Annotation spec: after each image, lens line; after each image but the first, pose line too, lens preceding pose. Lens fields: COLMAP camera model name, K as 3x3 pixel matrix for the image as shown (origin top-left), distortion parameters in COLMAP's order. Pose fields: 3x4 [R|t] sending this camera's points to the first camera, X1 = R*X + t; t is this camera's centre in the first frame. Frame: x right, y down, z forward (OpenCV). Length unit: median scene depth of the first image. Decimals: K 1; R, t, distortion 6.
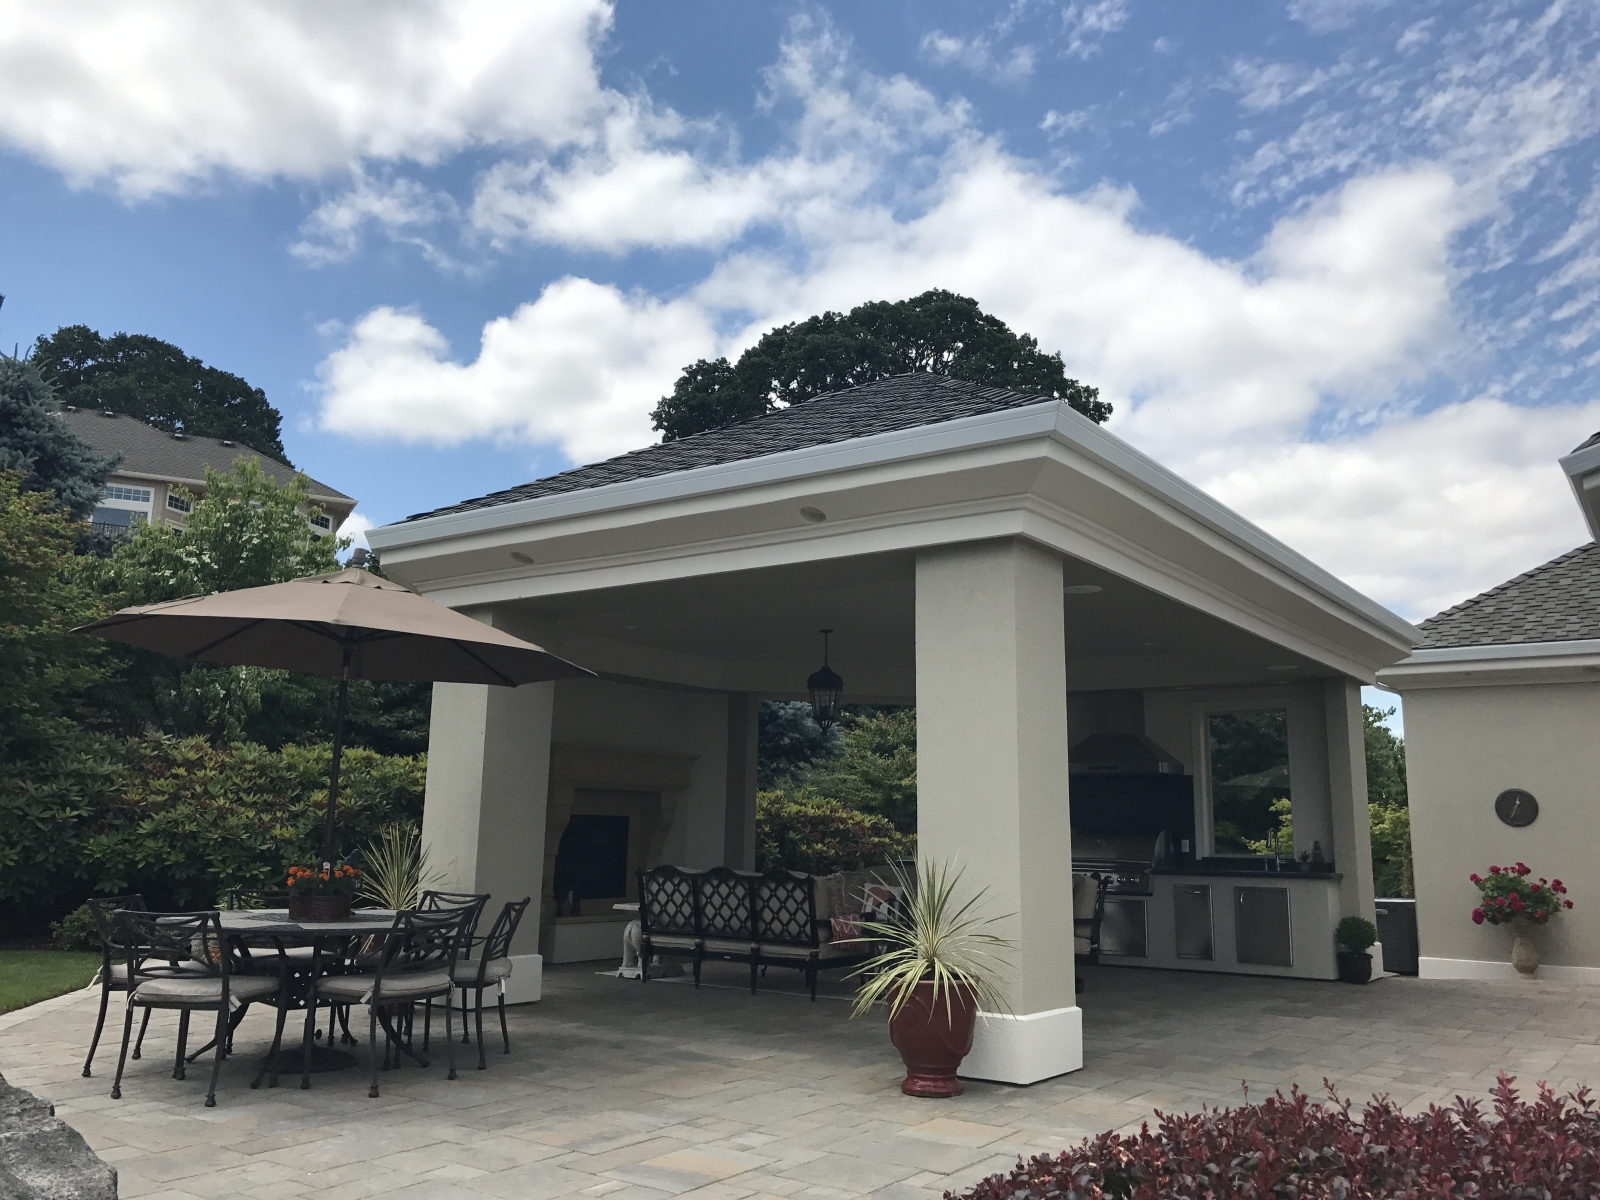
lens RADIAL K [[1332.3, 0, 796.3], [0, 1332.3, 606.4], [0, 0, 1]] dist [0.039087, -0.034686]
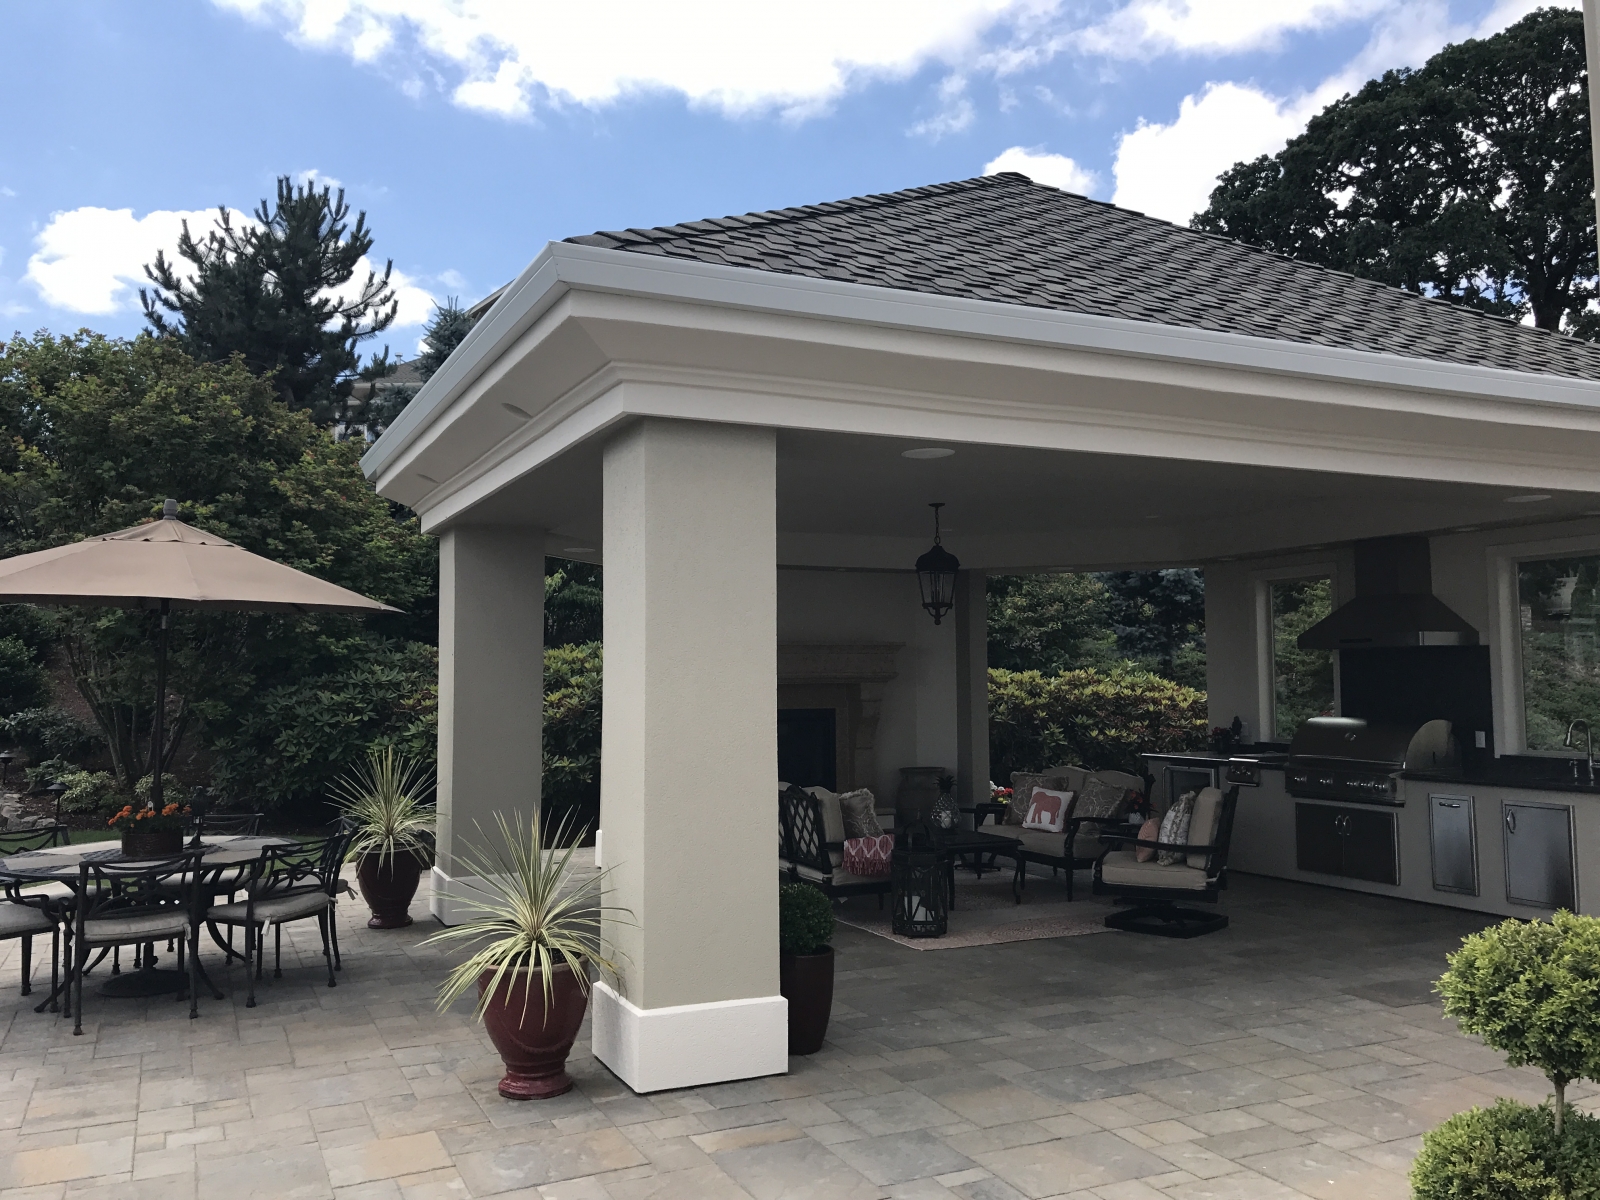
lens RADIAL K [[1332.3, 0, 802.7], [0, 1332.3, 605.6], [0, 0, 1]] dist [0.039087, -0.034686]
pose [[0.875807, -0.051767, -0.479878, 0.265122], [0.105441, 0.990738, 0.085561, 0.000332], [0.471004, -0.125534, 0.873153, 0.144621]]
